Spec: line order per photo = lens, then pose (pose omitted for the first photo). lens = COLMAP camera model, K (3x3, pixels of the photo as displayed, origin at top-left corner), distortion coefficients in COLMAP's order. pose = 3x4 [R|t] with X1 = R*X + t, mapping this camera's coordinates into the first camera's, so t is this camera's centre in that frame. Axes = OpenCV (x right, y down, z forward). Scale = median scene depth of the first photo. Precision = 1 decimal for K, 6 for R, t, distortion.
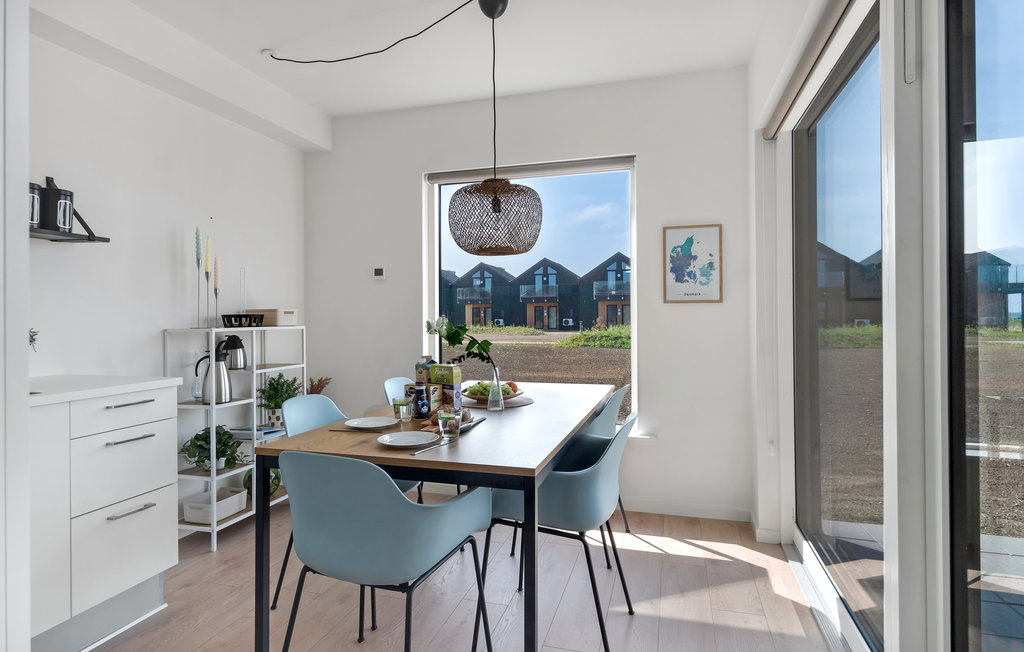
lens RADIAL K [[542.5, 0, 514.9], [0, 542.5, 315.1], [0, 0, 1]] dist [-0.000289, -0.000248]
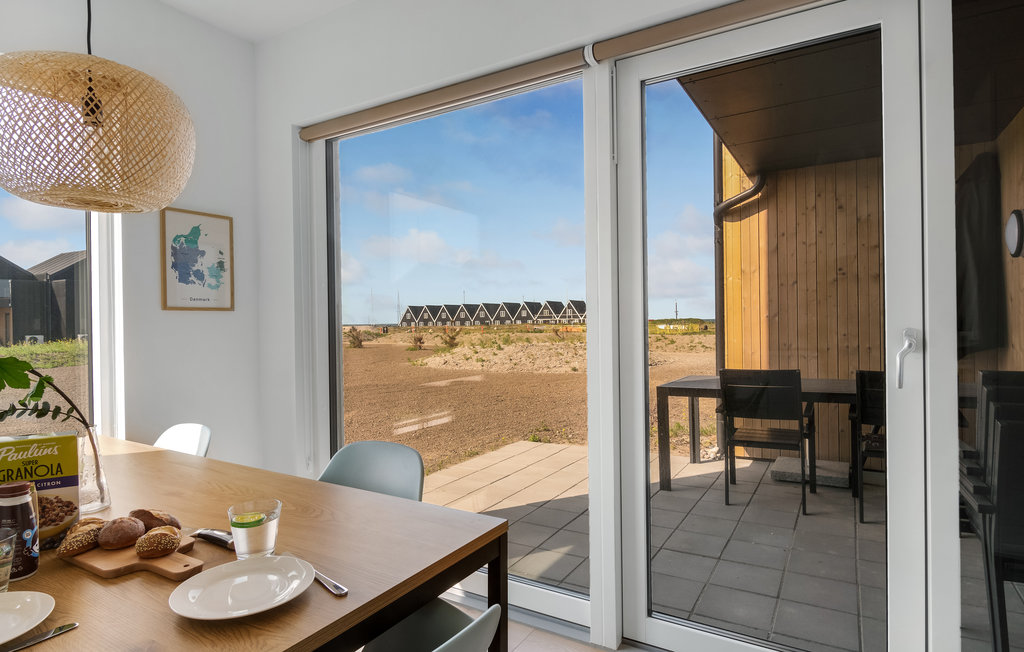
lens RADIAL K [[542.5, 0, 518.2], [0, 542.5, 324.3], [0, 0, 1]] dist [-0.000289, -0.000248]
pose [[0.239910, -0.004492, 0.970785, -0.326999], [0.014345, 0.999897, 0.001081, 0.003534], [-0.970689, 0.013667, 0.239949, 0.362093]]
